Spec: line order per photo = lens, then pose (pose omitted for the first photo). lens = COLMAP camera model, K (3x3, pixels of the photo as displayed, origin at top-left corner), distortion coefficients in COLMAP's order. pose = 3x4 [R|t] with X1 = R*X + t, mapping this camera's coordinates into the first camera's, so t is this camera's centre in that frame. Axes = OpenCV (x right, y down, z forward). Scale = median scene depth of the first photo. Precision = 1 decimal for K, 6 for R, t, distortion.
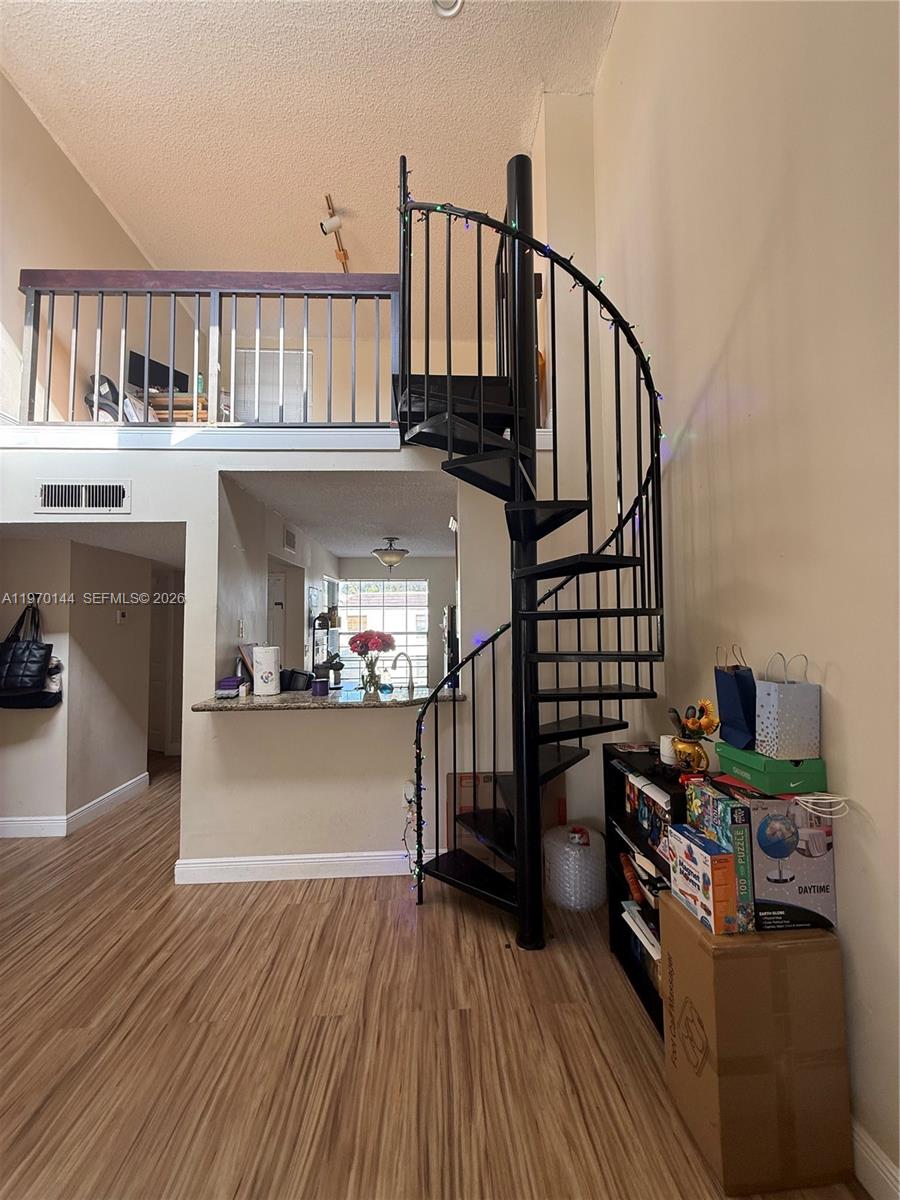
lens RADIAL K [[479.9, 0, 450.0], [0, 479.9, 600.0], [0, 0, 1]] dist [-0.001061, -0.000311]
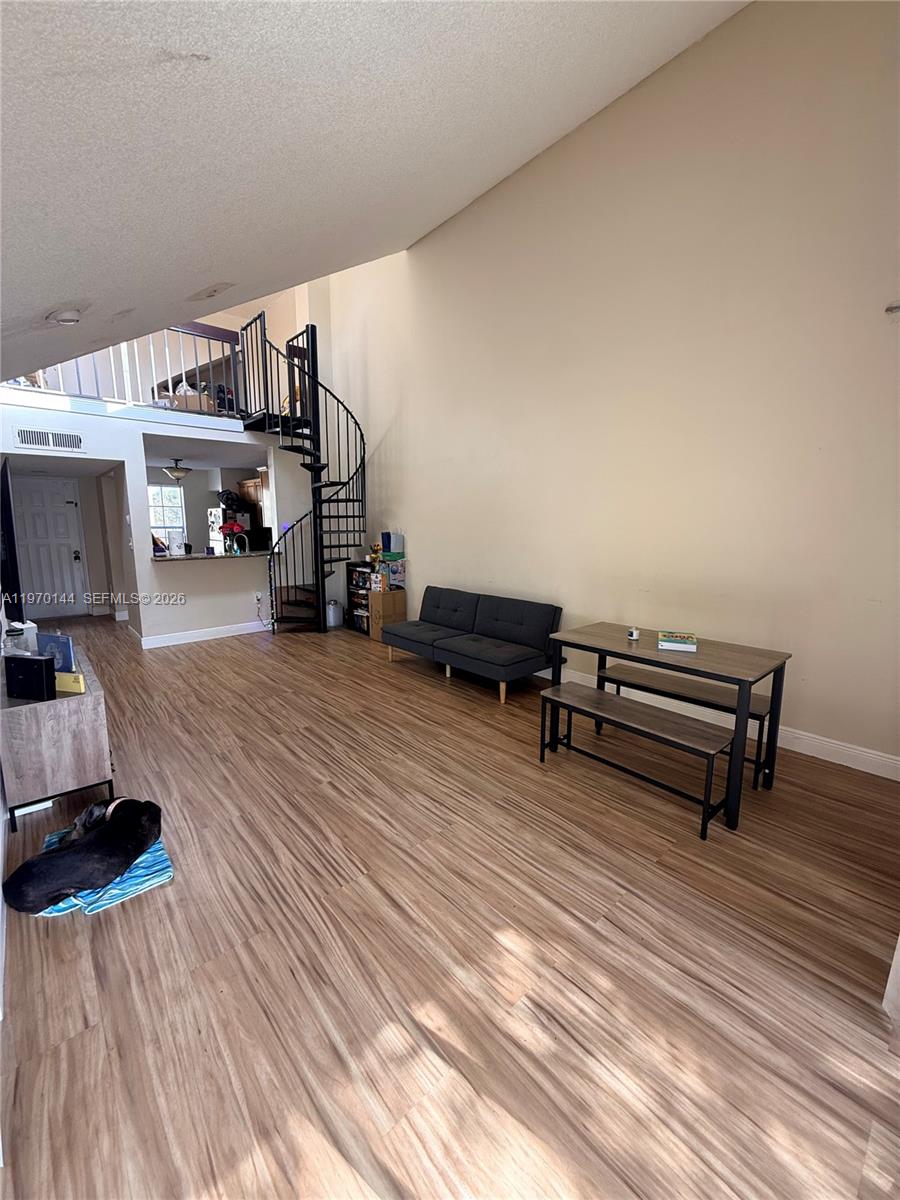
lens RADIAL K [[479.9, 0, 450.0], [0, 479.9, 600.0], [0, 0, 1]] dist [-0.001061, -0.000311]
pose [[0.779393, -0.088015, 0.620323, -1.170229], [-0.039877, 0.981108, 0.189308, -0.058520], [-0.625266, -0.172282, 0.761158, -1.899060]]
